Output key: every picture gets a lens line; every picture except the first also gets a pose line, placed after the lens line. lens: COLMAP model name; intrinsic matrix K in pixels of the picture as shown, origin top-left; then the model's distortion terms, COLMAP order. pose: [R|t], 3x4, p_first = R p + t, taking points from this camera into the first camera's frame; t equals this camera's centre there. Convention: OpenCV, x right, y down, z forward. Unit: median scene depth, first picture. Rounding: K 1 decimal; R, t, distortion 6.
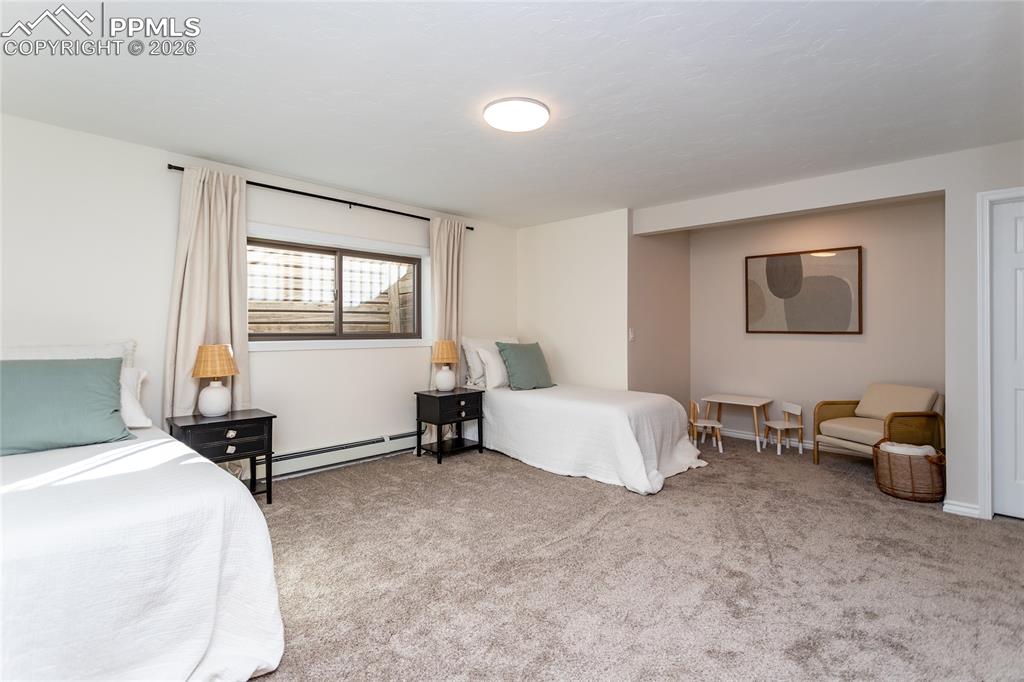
lens RADIAL K [[482.9, 0, 507.3], [0, 482.9, 317.9], [0, 0, 1]] dist [0.005753, 0.000546]
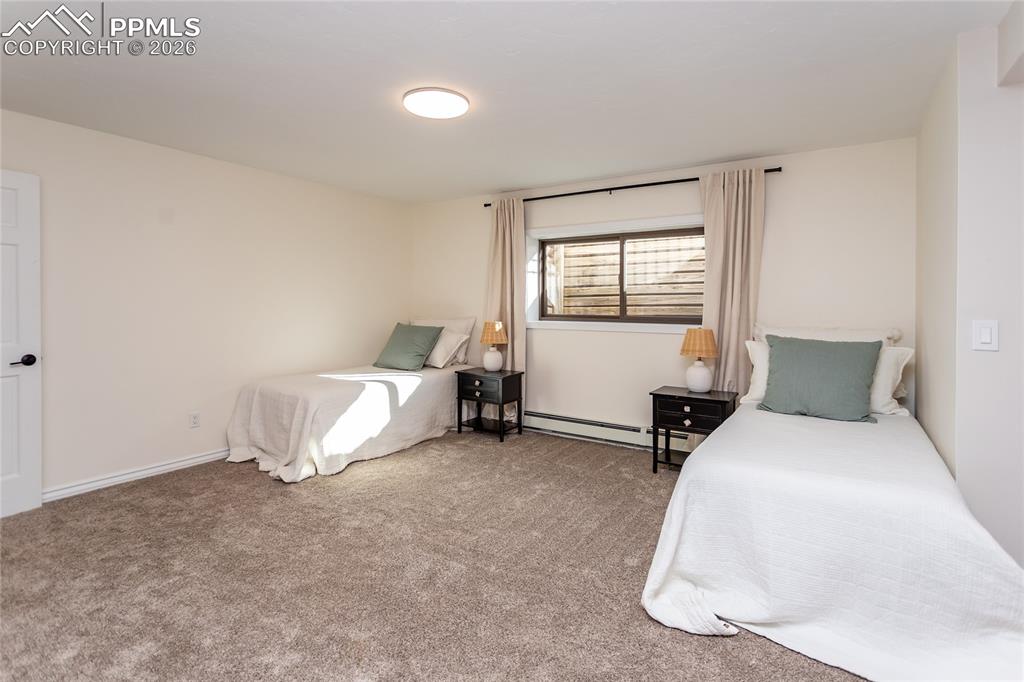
lens RADIAL K [[461.0, 0, 476.7], [0, 461.0, 300.8], [0, 0, 1]] dist [0.000649, 0.000092]
pose [[0.191951, -0.011739, -0.981334, 0.551757], [0.013763, 0.999862, -0.009269, 0.005108], [0.981308, -0.011727, 0.192086, 0.511273]]
